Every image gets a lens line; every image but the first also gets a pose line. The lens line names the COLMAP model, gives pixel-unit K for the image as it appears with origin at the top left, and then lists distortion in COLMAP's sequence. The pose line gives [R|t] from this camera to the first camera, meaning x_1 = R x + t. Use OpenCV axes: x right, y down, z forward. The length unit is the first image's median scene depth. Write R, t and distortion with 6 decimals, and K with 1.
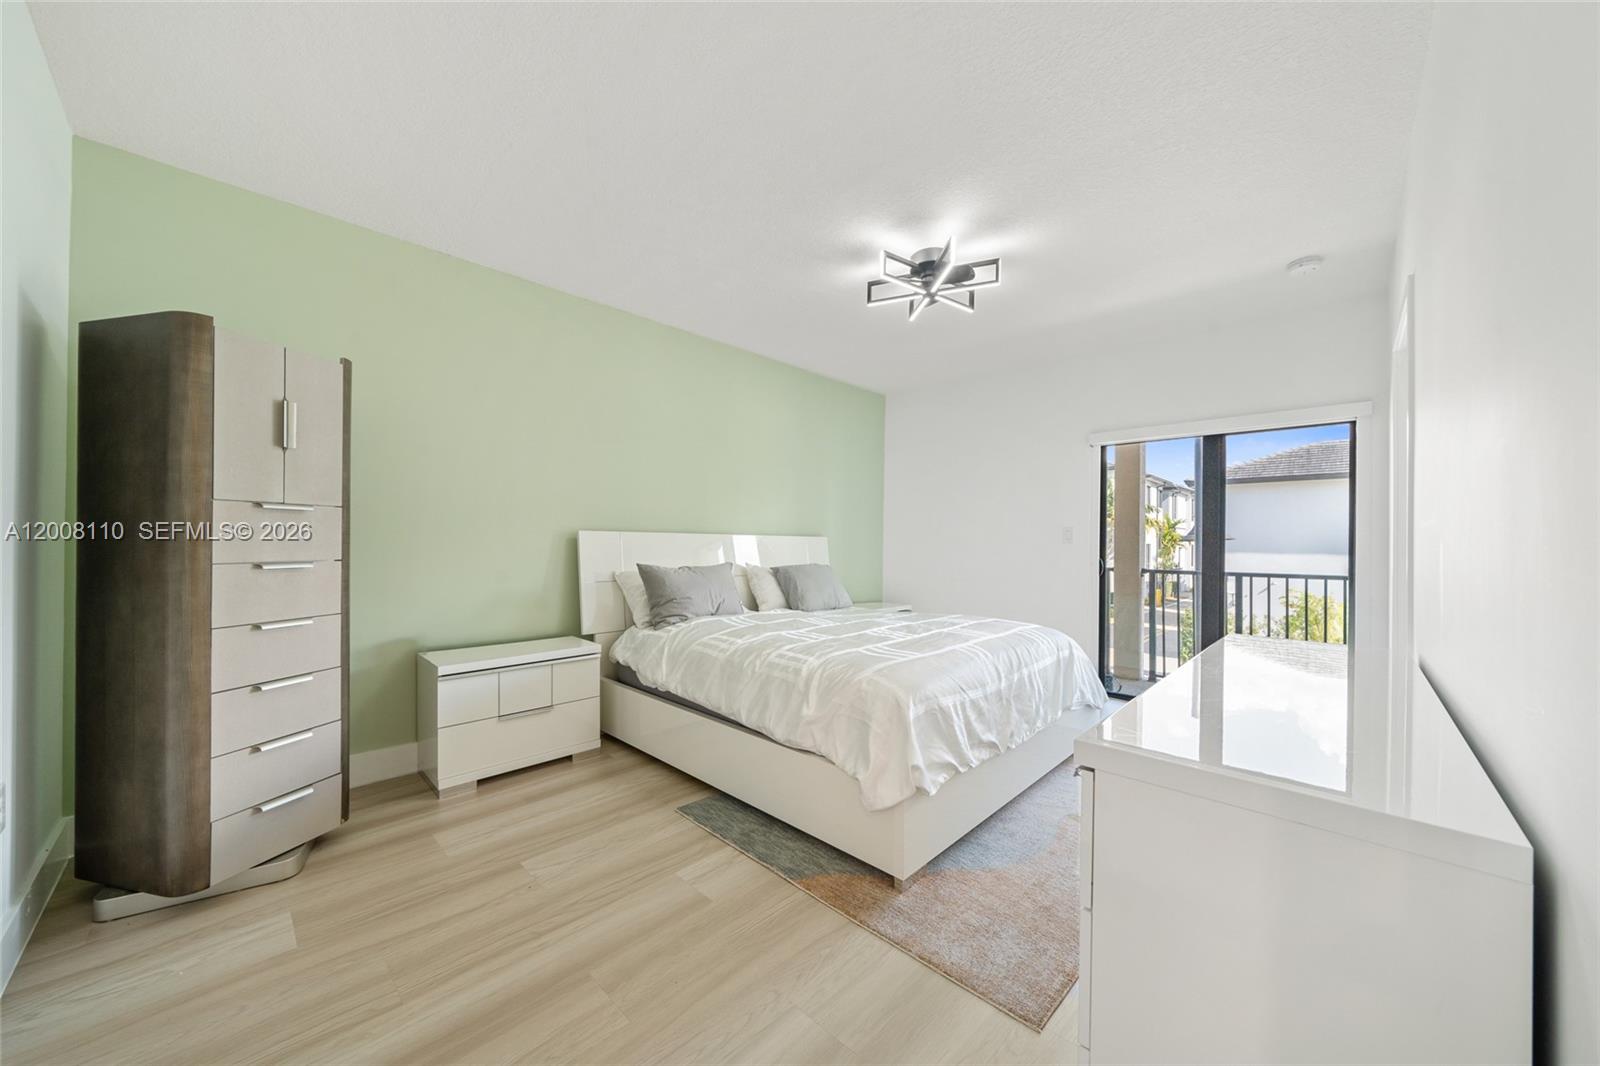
lens RADIAL K [[545.0, 0, 794.9], [0, 545.0, 531.8], [0, 0, 1]] dist [-0.000570, -0.000047]
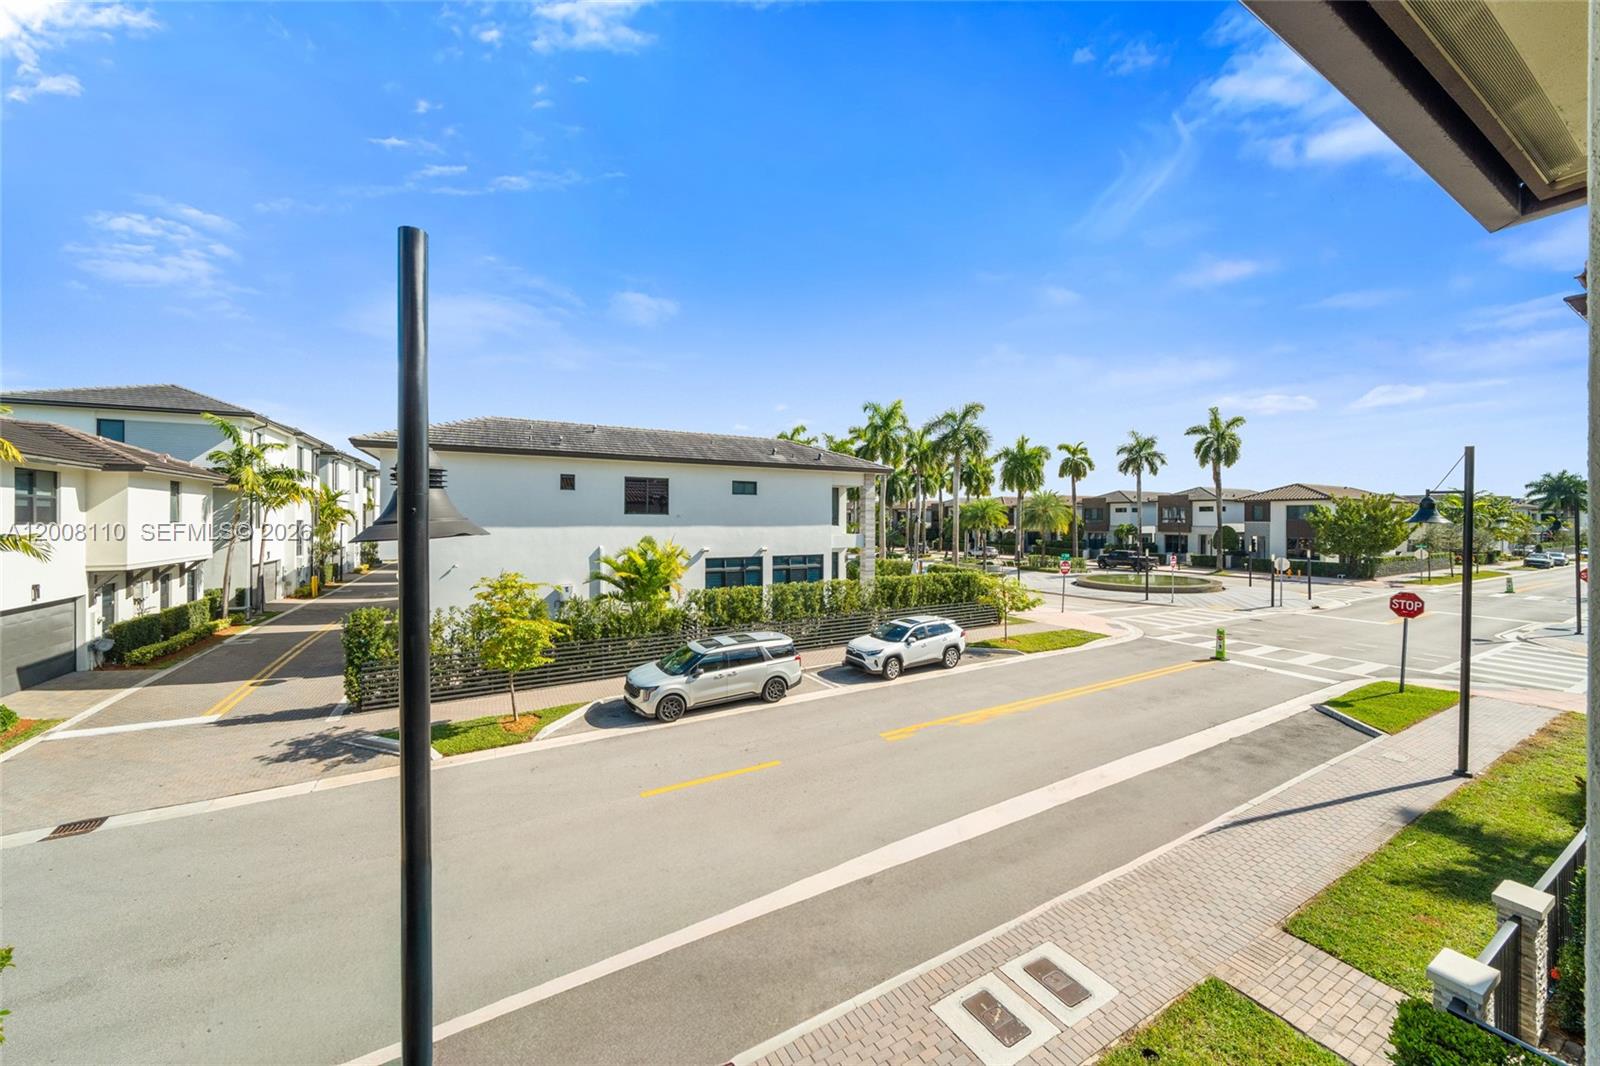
lens RADIAL K [[545.0, 0, 794.9], [0, 545.0, 531.8], [0, 0, 1]] dist [-0.000570, -0.000047]
pose [[0.258049, -0.022868, 0.965861, 0.072361], [-0.021325, 0.999341, 0.029358, 0.001499], [-0.965896, -0.028172, 0.257391, 0.105456]]
